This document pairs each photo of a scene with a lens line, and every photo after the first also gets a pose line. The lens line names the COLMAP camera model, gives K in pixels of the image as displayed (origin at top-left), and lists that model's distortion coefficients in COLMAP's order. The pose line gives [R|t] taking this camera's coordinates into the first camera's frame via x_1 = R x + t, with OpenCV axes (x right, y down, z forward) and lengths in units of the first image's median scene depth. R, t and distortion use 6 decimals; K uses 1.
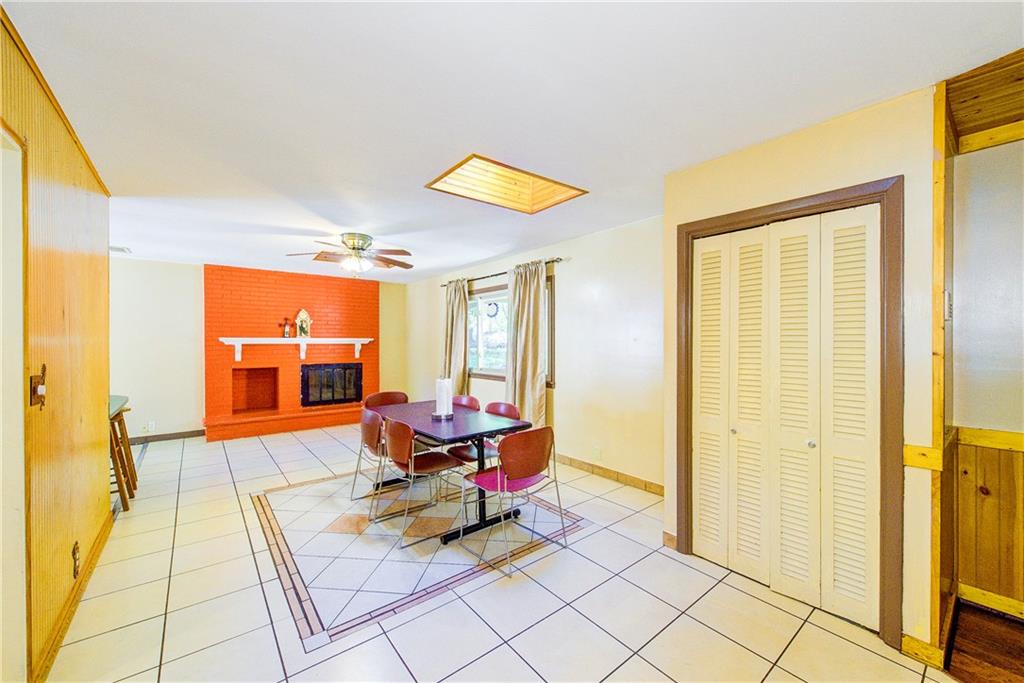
lens RADIAL K [[397.9, 0, 513.9], [0, 397.9, 343.2], [0, 0, 1]] dist [0.004001, -0.001589]
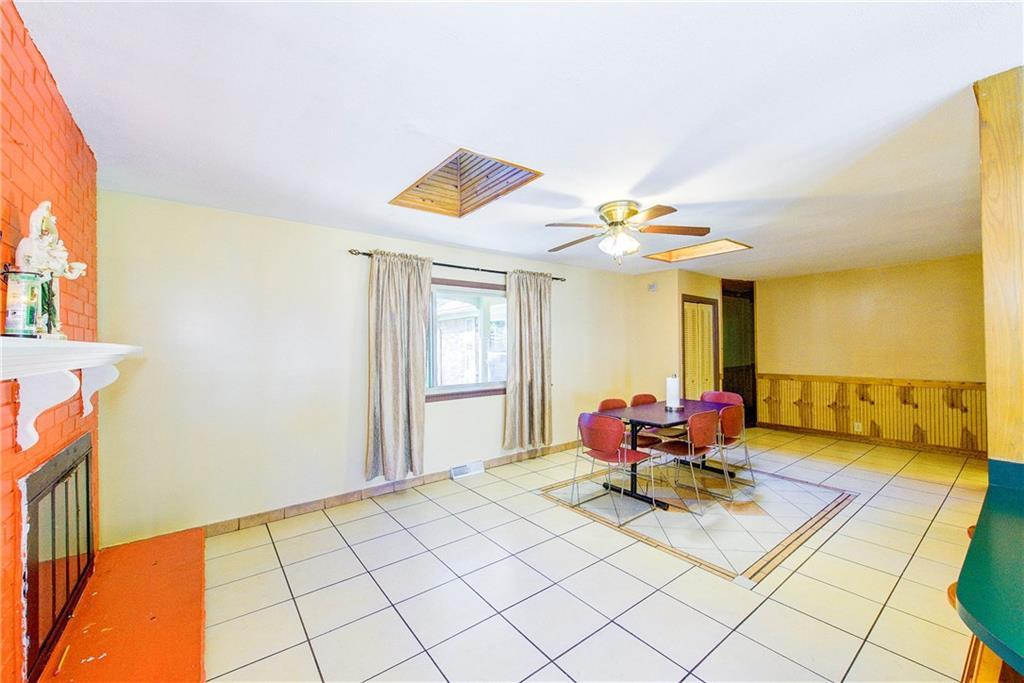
lens RADIAL K [[397.9, 0, 519.3], [0, 397.9, 342.2], [0, 0, 1]] dist [0.004001, -0.001589]
pose [[0.014091, 0.007994, 0.999869, -1.592899], [0.016722, 0.999826, -0.008229, -0.019454], [-0.999761, 0.016836, 0.013954, 1.652128]]
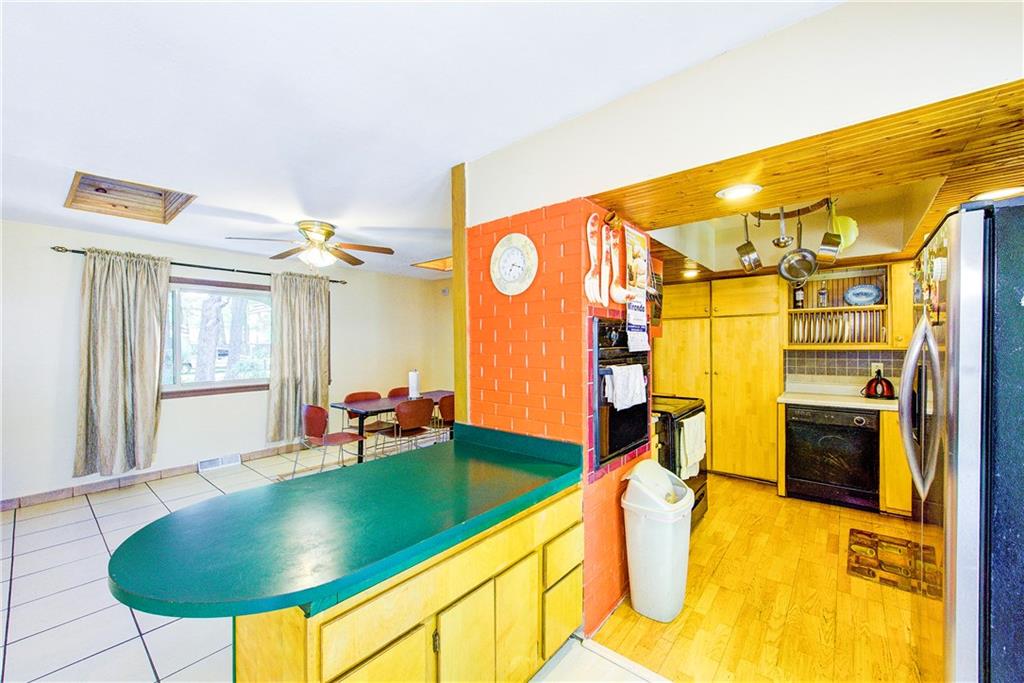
lens RADIAL K [[397.9, 0, 509.0], [0, 397.9, 343.8], [0, 0, 1]] dist [0.004001, -0.001589]
pose [[-0.206124, -0.007085, 0.978500, -1.843806], [0.008295, 0.999925, 0.008987, -0.025544], [-0.978491, 0.009969, -0.206050, 1.104387]]
